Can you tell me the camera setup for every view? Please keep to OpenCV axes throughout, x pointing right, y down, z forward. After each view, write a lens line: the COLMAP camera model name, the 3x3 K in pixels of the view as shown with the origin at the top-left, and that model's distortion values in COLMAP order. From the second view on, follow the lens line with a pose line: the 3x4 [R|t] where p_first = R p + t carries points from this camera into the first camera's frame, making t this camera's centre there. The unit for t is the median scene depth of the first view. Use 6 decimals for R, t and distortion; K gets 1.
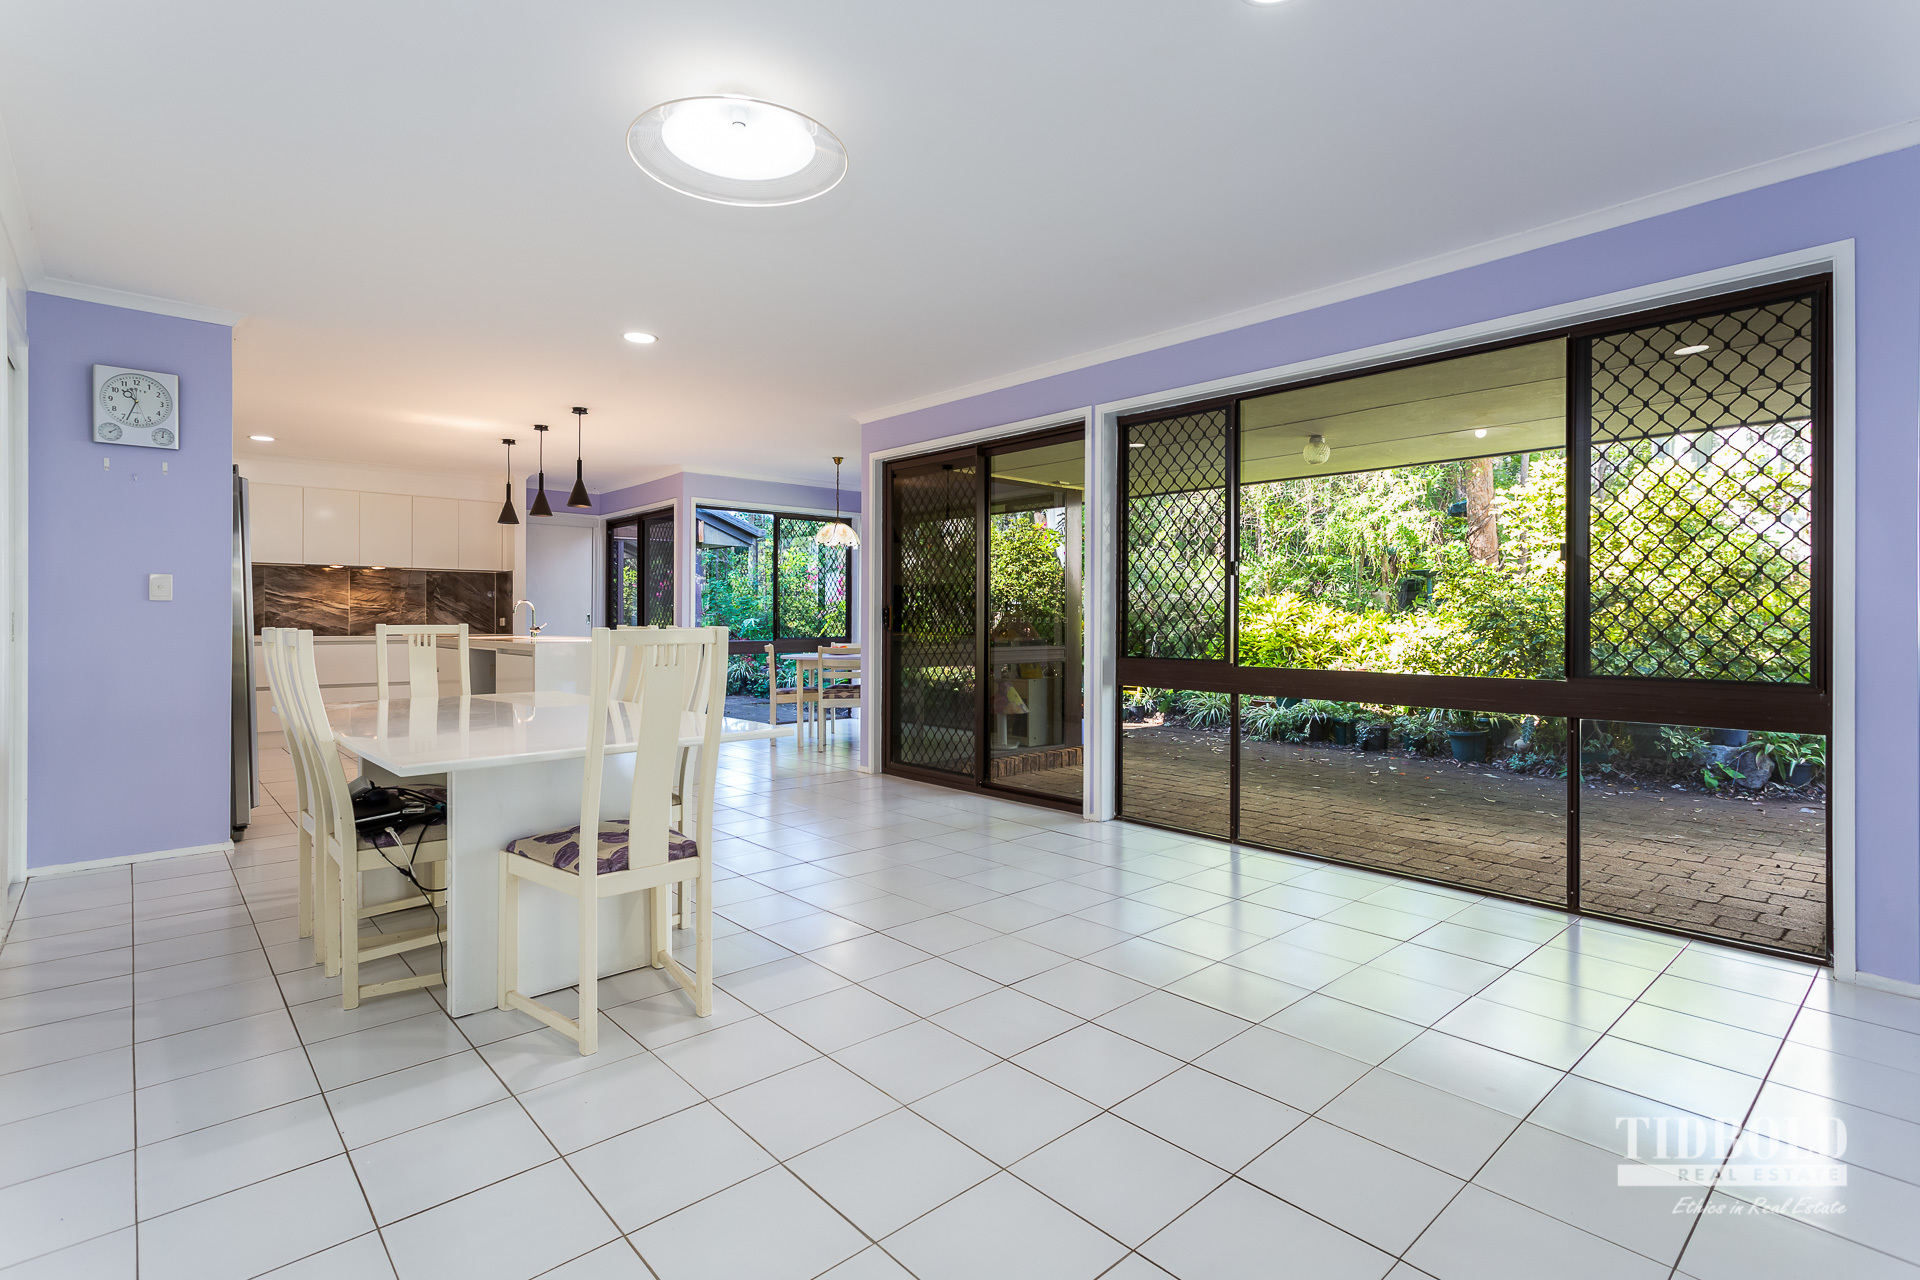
lens RADIAL K [[918.3, 0, 955.9], [0, 918.3, 629.9], [0, 0, 1]] dist [-0.001594, -0.000476]
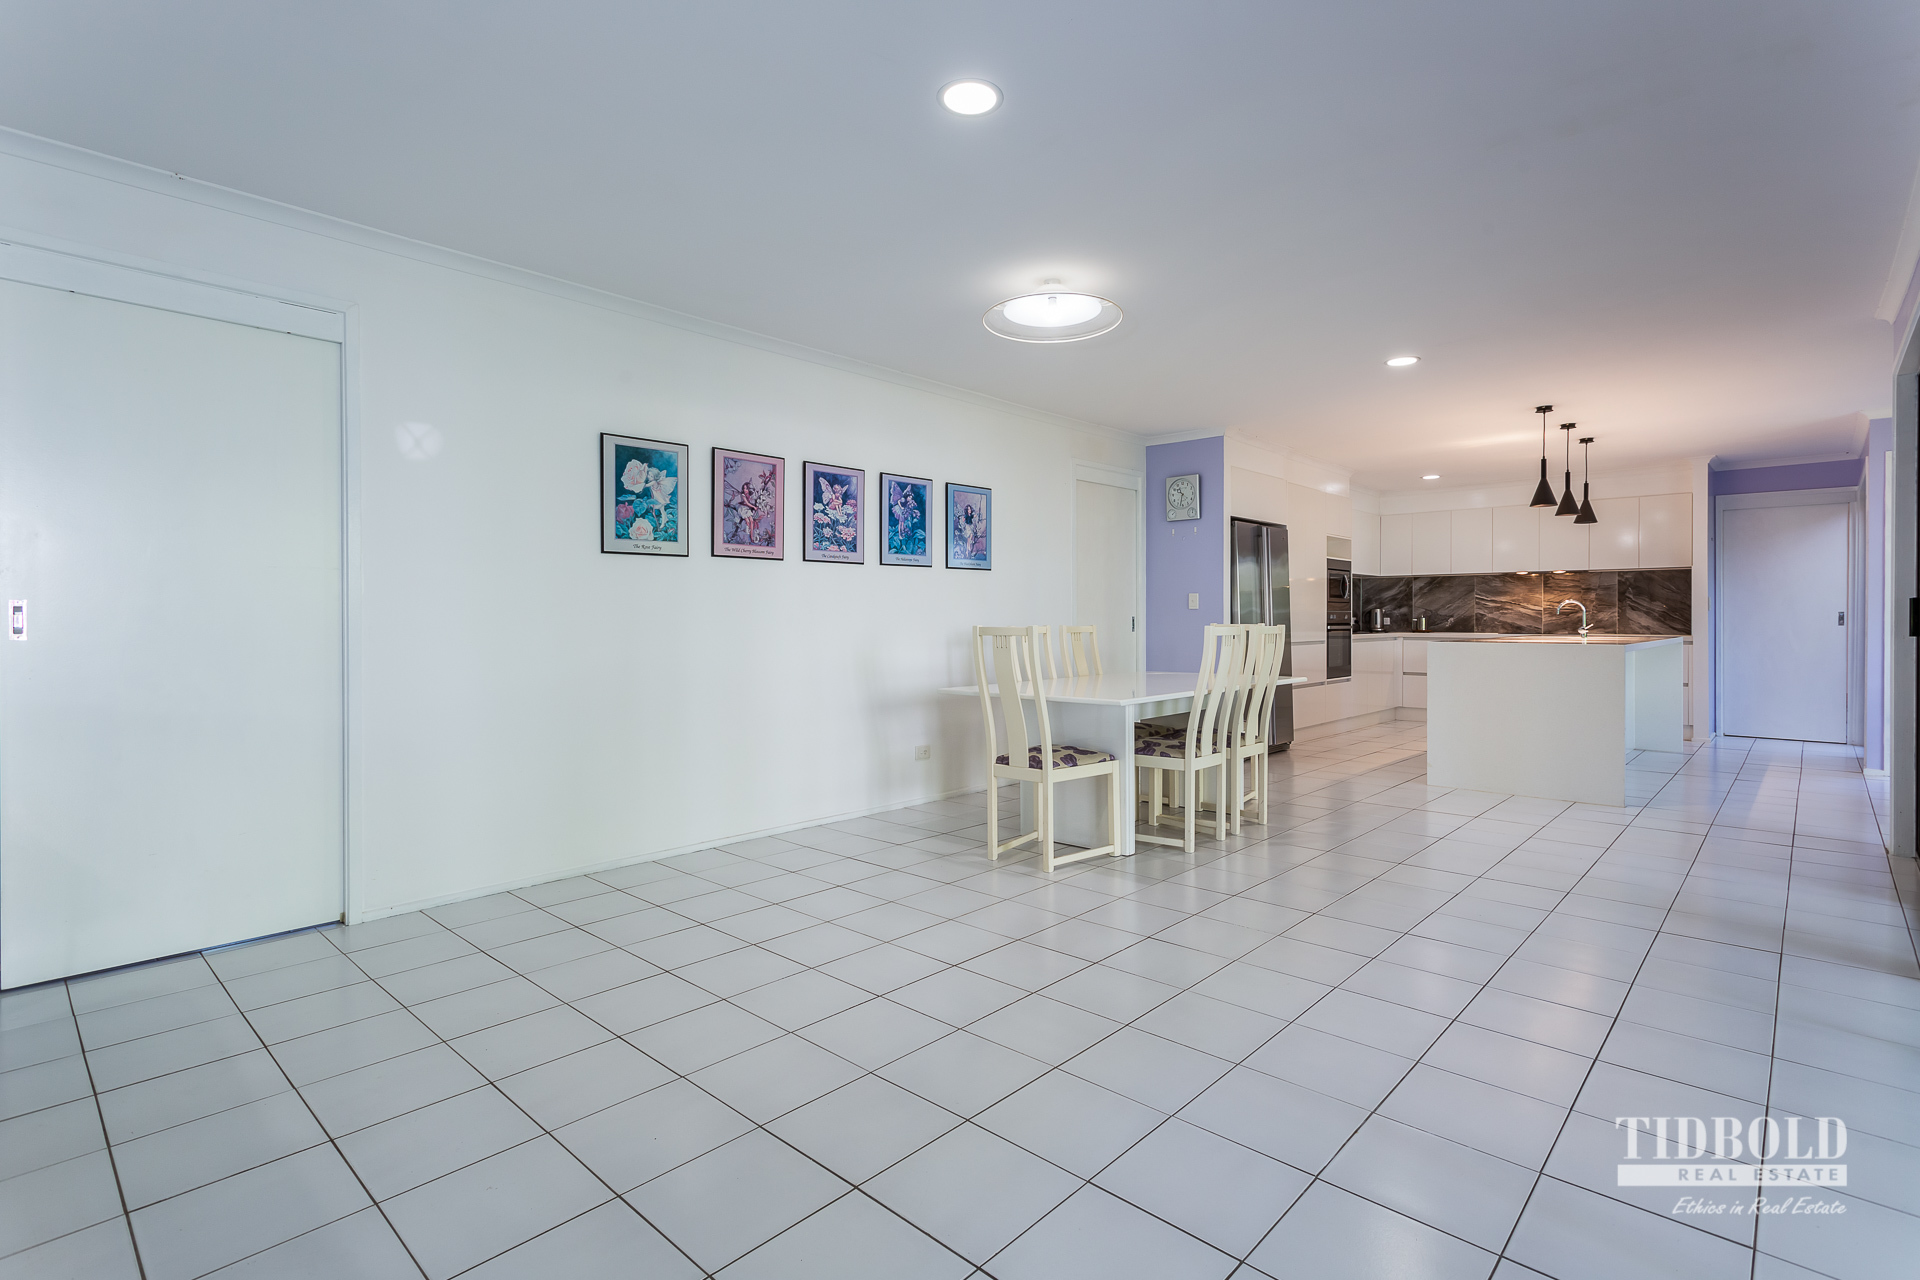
lens RADIAL K [[918.3, 0, 961.9], [0, 918.3, 623.3], [0, 0, 1]] dist [-0.001594, -0.000476]
pose [[0.092791, 0.005170, -0.995672, 0.379473], [-0.010137, 0.999940, 0.004247, -0.004909], [0.995634, 0.009699, 0.092838, 0.208735]]
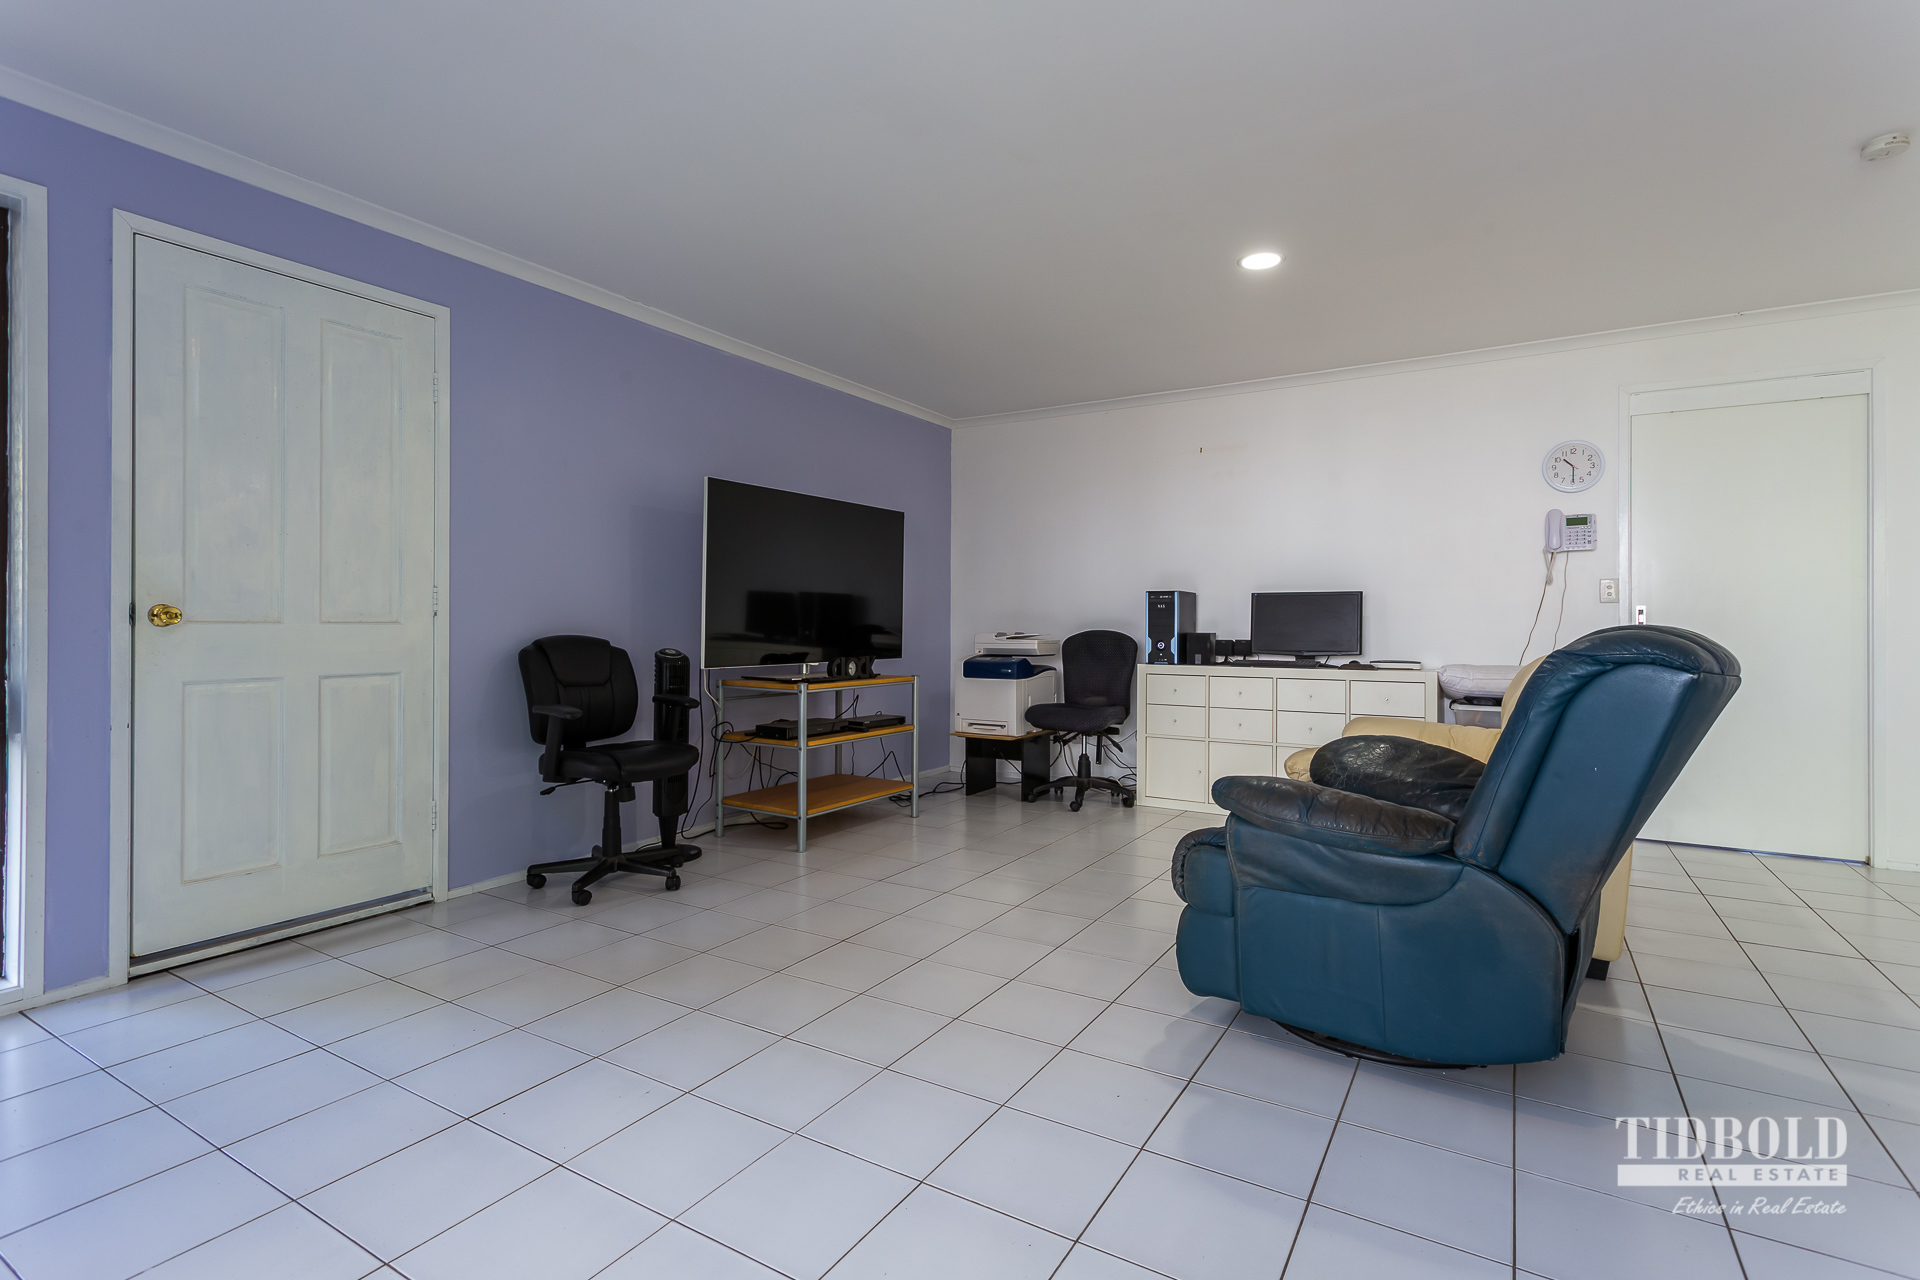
lens RADIAL K [[918.3, 0, 964.6], [0, 918.3, 622.4], [0, 0, 1]] dist [-0.001594, -0.000476]
pose [[-0.954075, -0.003141, -0.299553, 0.490191], [-0.005521, 0.999960, 0.007099, -0.002304], [0.299518, 0.008427, -0.954053, 0.263235]]
